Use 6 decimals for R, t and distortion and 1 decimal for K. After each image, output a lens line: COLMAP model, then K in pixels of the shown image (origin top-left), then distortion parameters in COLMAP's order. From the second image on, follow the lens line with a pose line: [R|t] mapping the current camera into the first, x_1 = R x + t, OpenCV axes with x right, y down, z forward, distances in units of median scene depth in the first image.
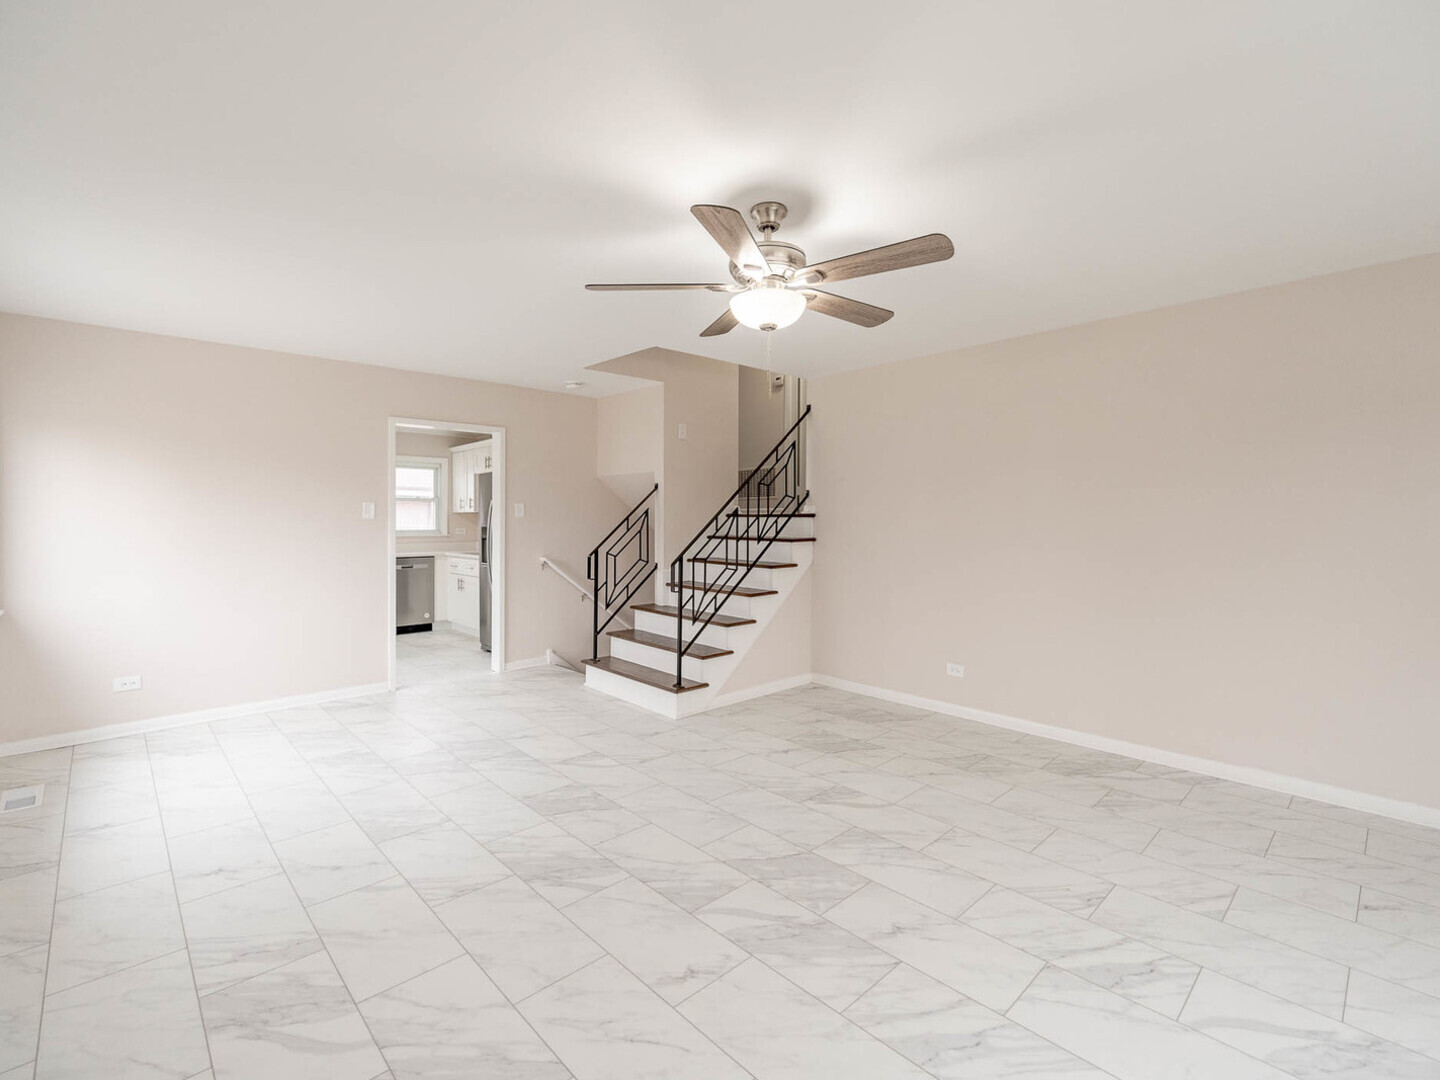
lens RADIAL K [[656.1, 0, 725.8], [0, 656.1, 536.4], [0, 0, 1]] dist [0.003624, 0.000113]
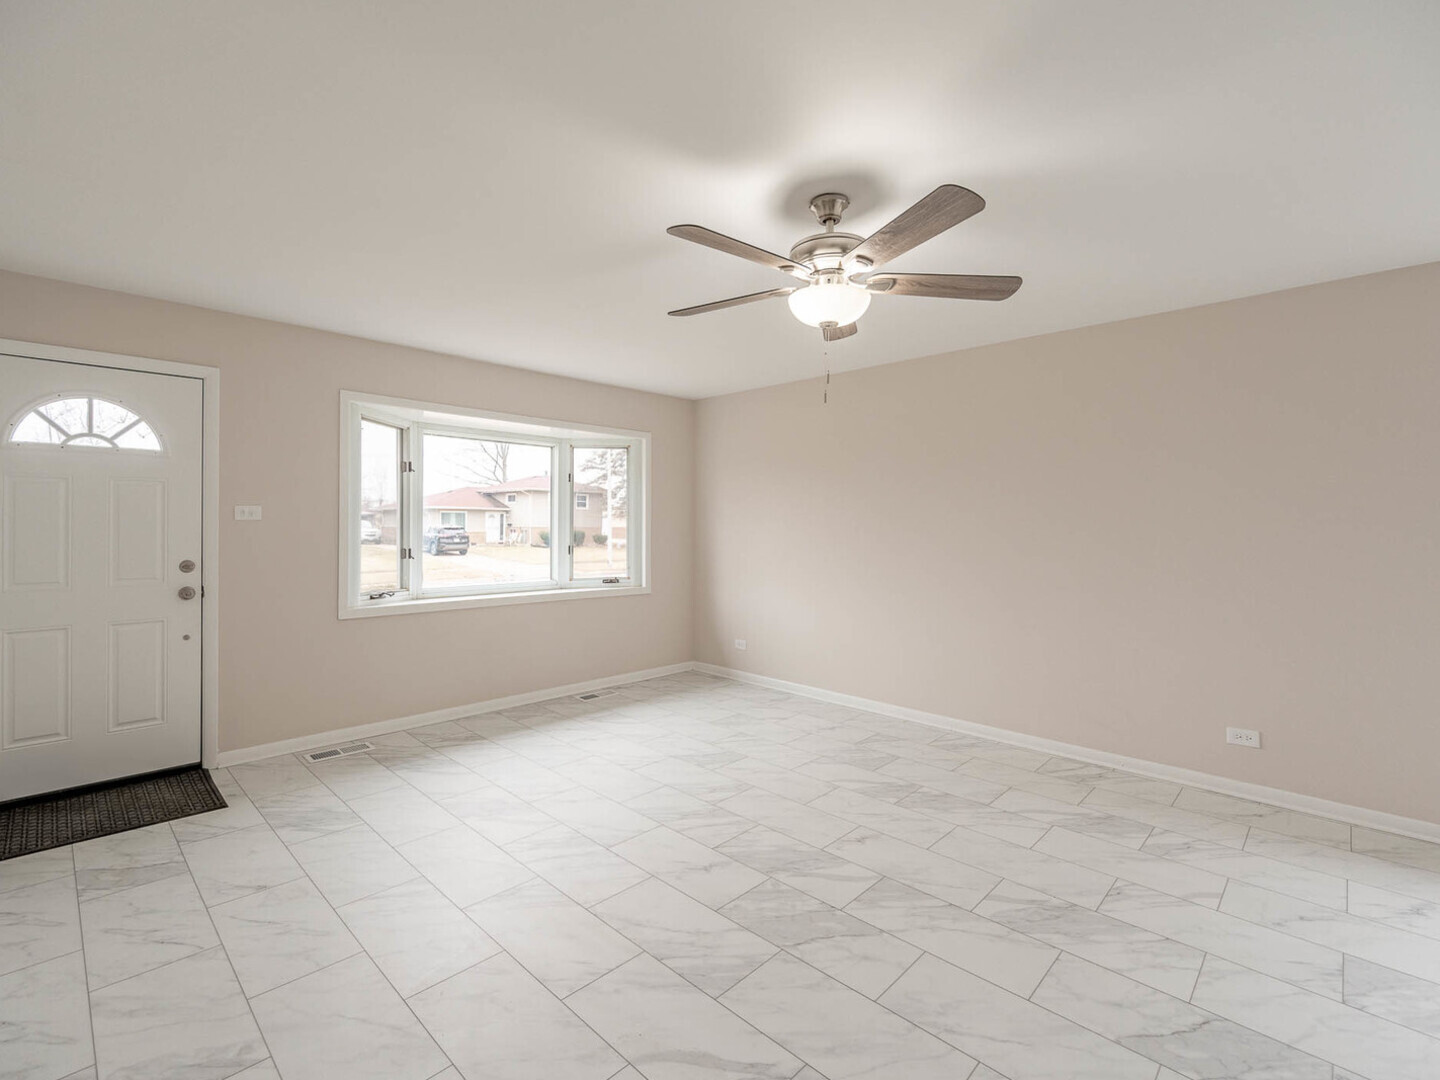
lens RADIAL K [[656.1, 0, 715.4], [0, 656.1, 533.5], [0, 0, 1]] dist [0.003624, 0.000113]
pose [[-0.998843, -0.005370, -0.047791, 0.269879], [-0.007122, 0.999306, 0.036570, -0.051270], [0.047562, 0.036869, -0.998188, 1.918185]]
